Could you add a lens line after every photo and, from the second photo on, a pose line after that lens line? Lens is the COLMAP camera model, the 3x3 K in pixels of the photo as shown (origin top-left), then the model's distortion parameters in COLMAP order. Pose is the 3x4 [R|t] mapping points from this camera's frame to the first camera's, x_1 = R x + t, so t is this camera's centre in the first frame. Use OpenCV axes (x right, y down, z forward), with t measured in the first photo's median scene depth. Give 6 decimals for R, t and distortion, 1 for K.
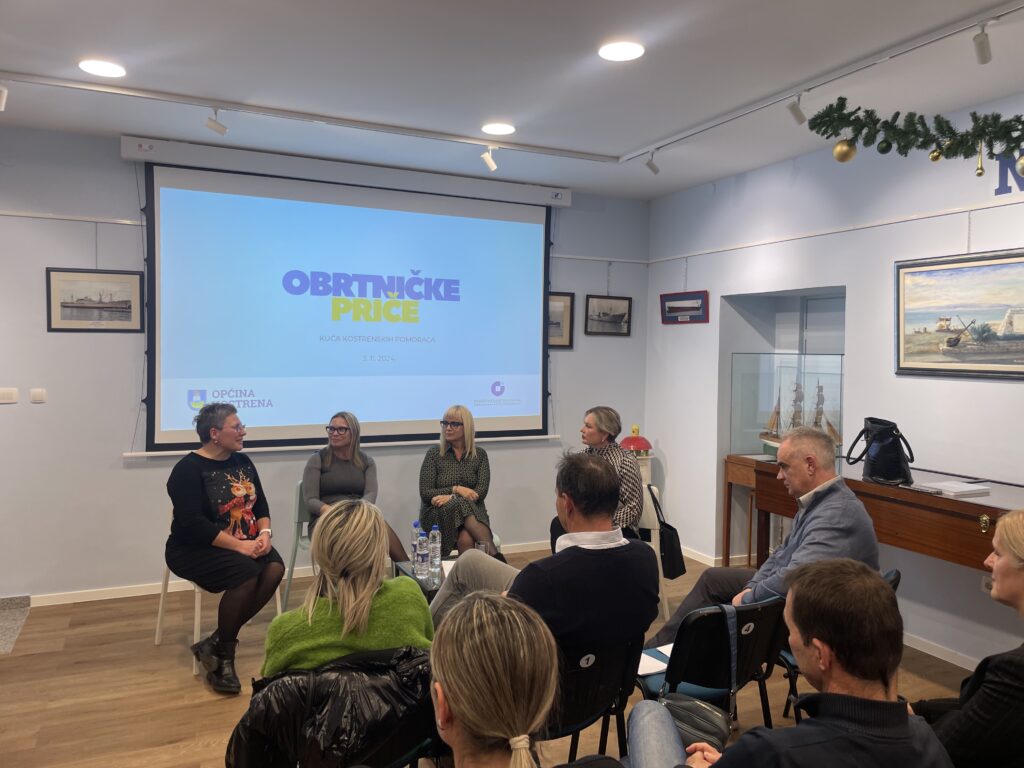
lens RADIAL K [[767.1, 0, 513.3], [0, 767.1, 380.3], [0, 0, 1]] dist [0.022024, -0.001645]
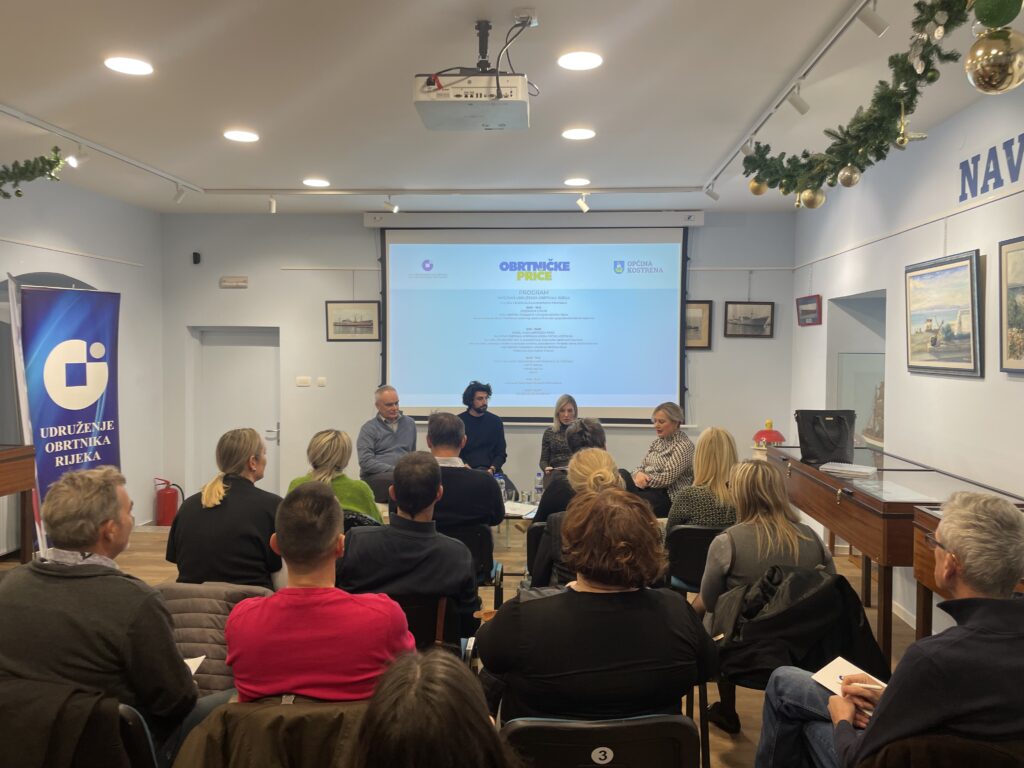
lens RADIAL K [[767.1, 0, 511.4], [0, 767.1, 381.5], [0, 0, 1]] dist [0.022024, -0.001645]
pose [[0.868567, 0.013408, -0.495391, 0.481575], [-0.013650, 0.999902, 0.003131, 0.008147], [0.495384, 0.004042, 0.868664, -0.168284]]
